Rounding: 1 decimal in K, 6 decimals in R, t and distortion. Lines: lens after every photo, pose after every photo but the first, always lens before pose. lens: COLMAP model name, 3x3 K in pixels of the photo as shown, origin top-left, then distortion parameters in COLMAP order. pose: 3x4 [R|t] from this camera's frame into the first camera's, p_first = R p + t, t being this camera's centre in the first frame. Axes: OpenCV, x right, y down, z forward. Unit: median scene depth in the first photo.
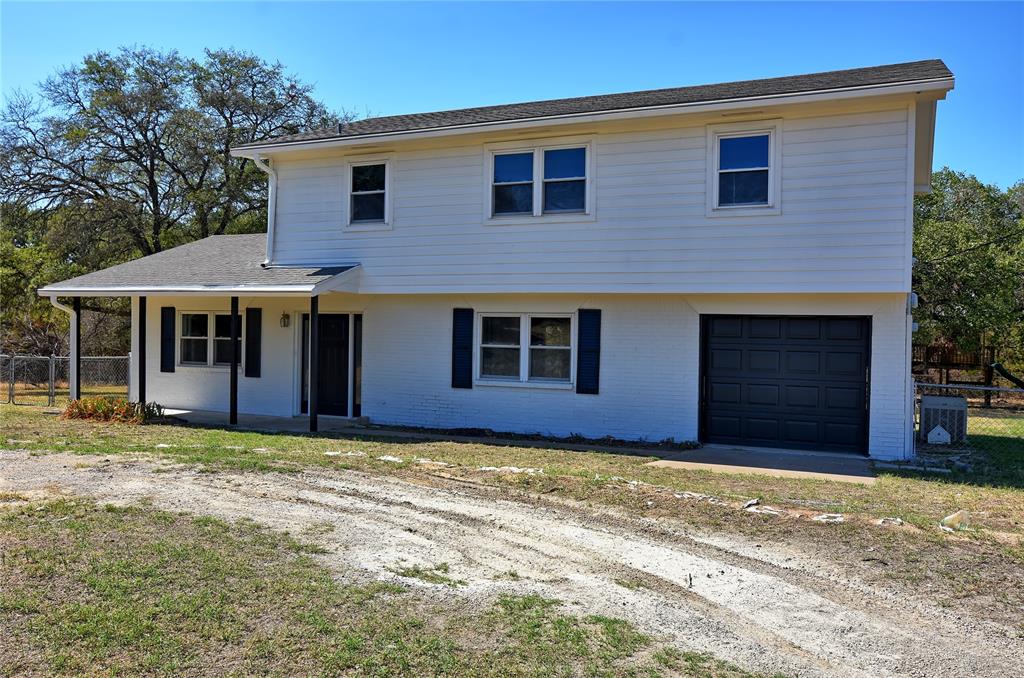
lens RADIAL K [[900.3, 0, 503.1], [0, 900.3, 334.0], [0, 0, 1]] dist [0.030594, 0.061629]
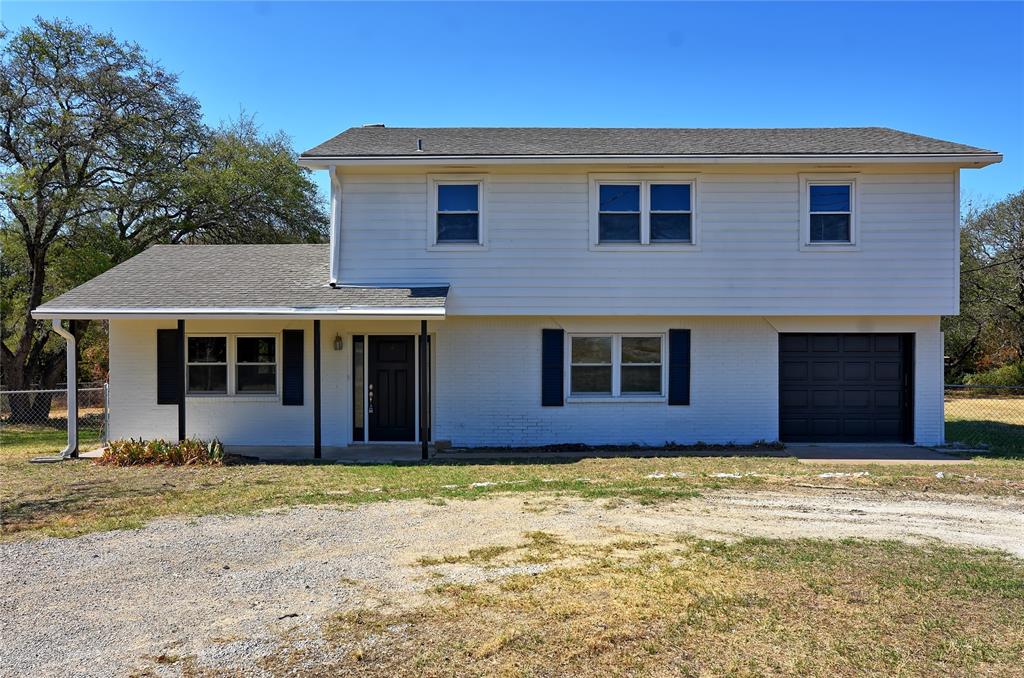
lens RADIAL K [[900.3, 0, 510.2], [0, 900.3, 338.2], [0, 0, 1]] dist [0.030594, 0.061629]
pose [[0.897235, -0.017840, 0.441194, -0.564495], [0.017218, 0.999837, 0.005415, -0.025230], [-0.441219, 0.002738, 0.897396, 0.093719]]
